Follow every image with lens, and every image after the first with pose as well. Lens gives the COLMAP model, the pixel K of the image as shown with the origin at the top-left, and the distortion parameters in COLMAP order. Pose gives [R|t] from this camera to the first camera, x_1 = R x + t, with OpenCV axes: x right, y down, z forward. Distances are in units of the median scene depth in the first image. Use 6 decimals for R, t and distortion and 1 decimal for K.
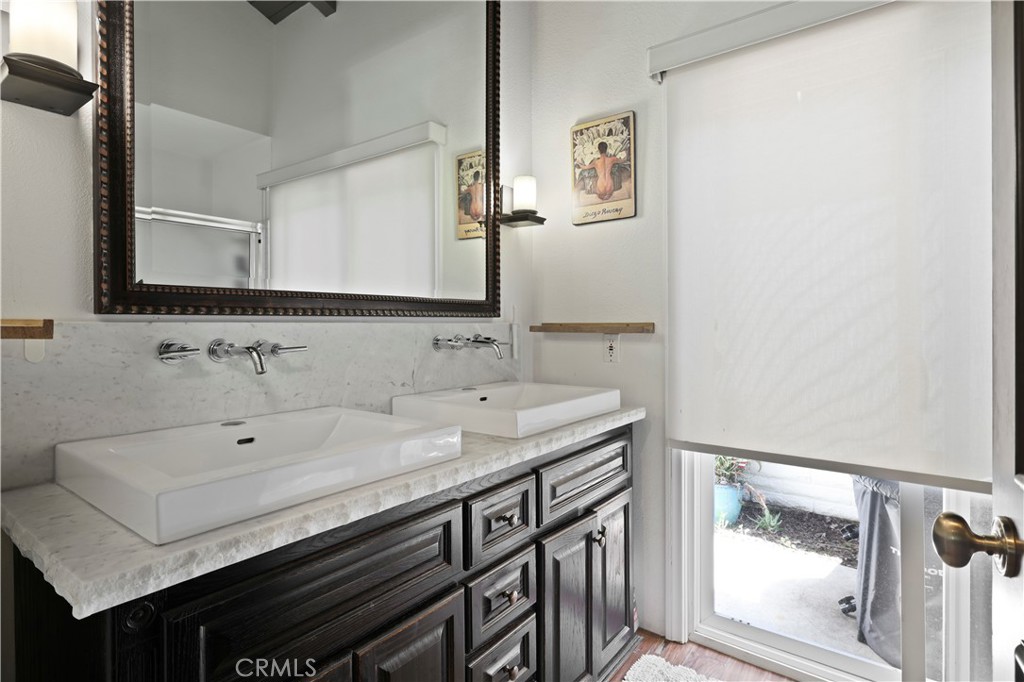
lens RADIAL K [[522.9, 0, 511.6], [0, 522.9, 323.2], [0, 0, 1]] dist [-0.000394, 0.000036]
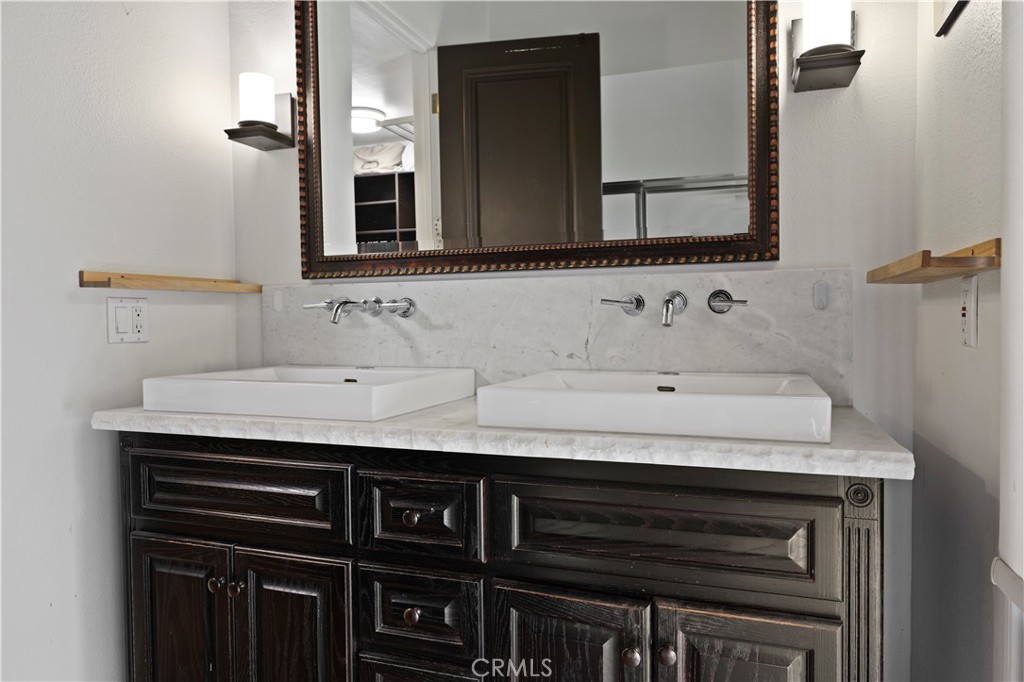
lens RADIAL K [[680.8, 0, 512.0], [0, 680.8, 341.0], [0, 0, 1]] dist [0.000361, 0.000026]
pose [[0.300152, 0.023447, -0.953603, 0.878217], [0.008933, 0.999585, 0.027390, 0.079120], [0.953850, -0.016739, 0.299818, 0.728621]]
